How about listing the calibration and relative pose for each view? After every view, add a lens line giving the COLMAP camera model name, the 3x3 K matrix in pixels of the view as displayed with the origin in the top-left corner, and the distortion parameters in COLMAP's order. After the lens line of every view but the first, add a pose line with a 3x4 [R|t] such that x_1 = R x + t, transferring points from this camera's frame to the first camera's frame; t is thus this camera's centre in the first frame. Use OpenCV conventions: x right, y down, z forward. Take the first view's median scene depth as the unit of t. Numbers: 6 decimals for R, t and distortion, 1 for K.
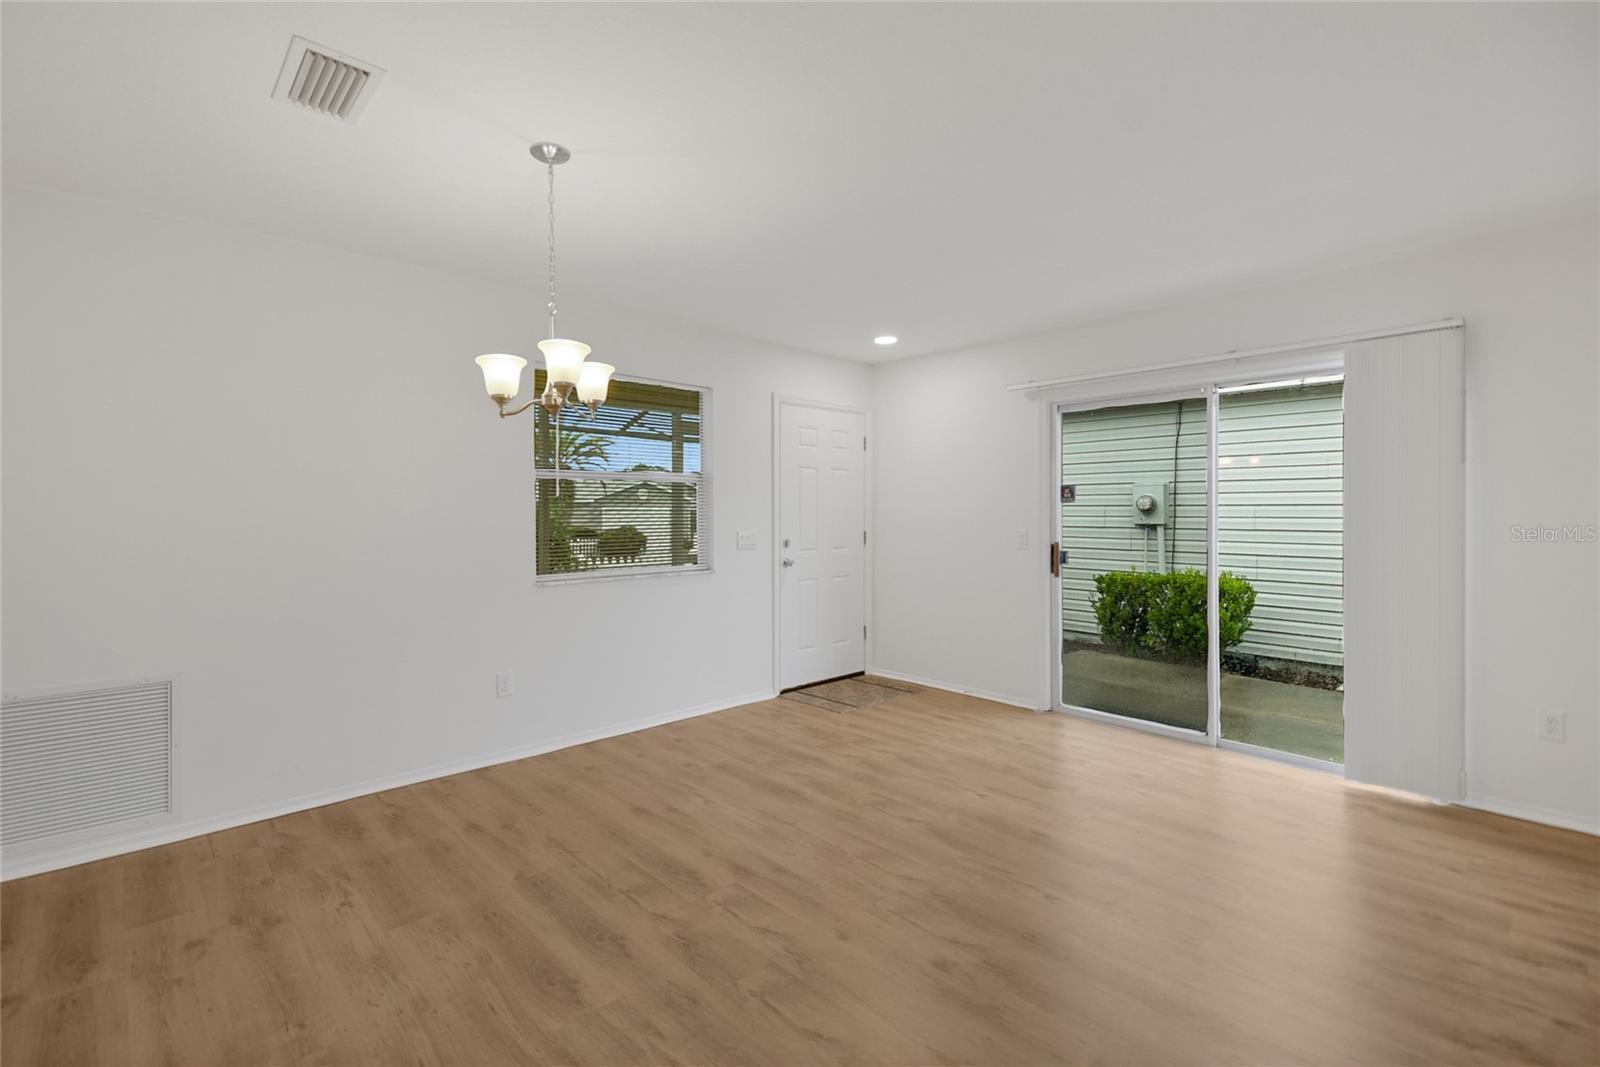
lens RADIAL K [[703.8, 0, 799.3], [0, 703.8, 520.7], [0, 0, 1]] dist [0.039566, -0.016694]
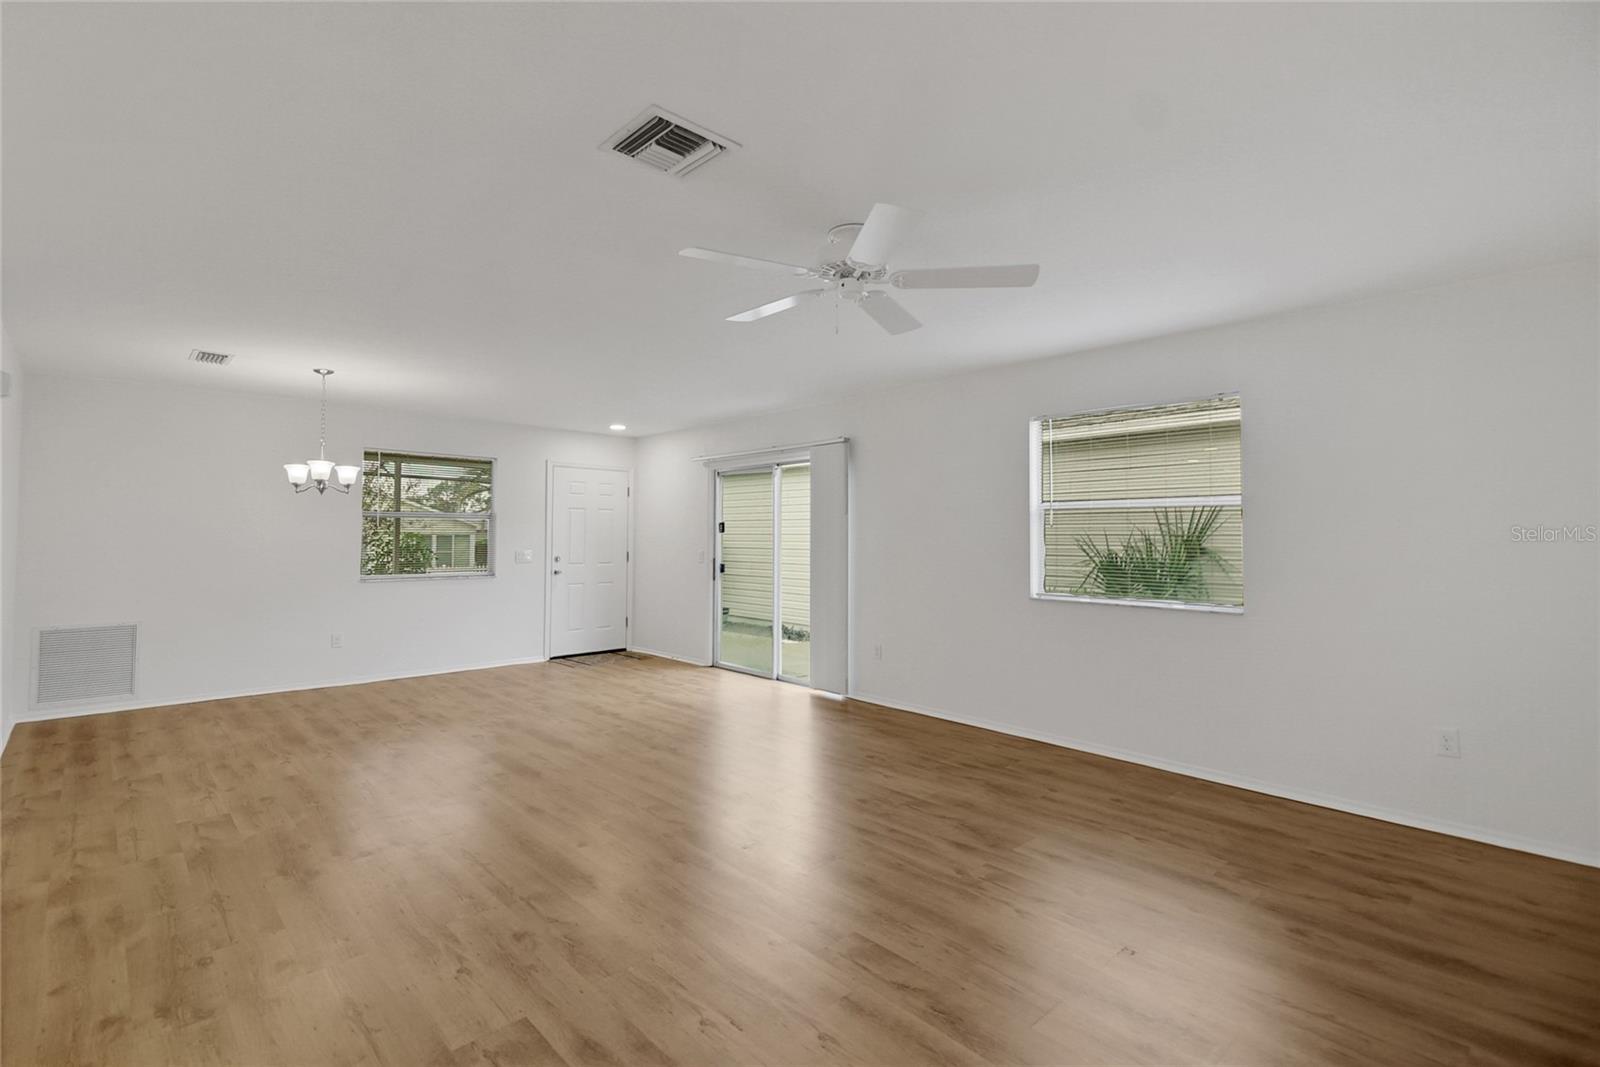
lens RADIAL K [[703.8, 0, 793.4], [0, 703.8, 521.2], [0, 0, 1]] dist [0.039566, -0.016694]
pose [[0.999920, 0.003404, 0.012184, 0.517493], [-0.002928, 0.999241, -0.038834, 0.008701], [-0.012307, 0.038795, 0.999171, -0.574564]]
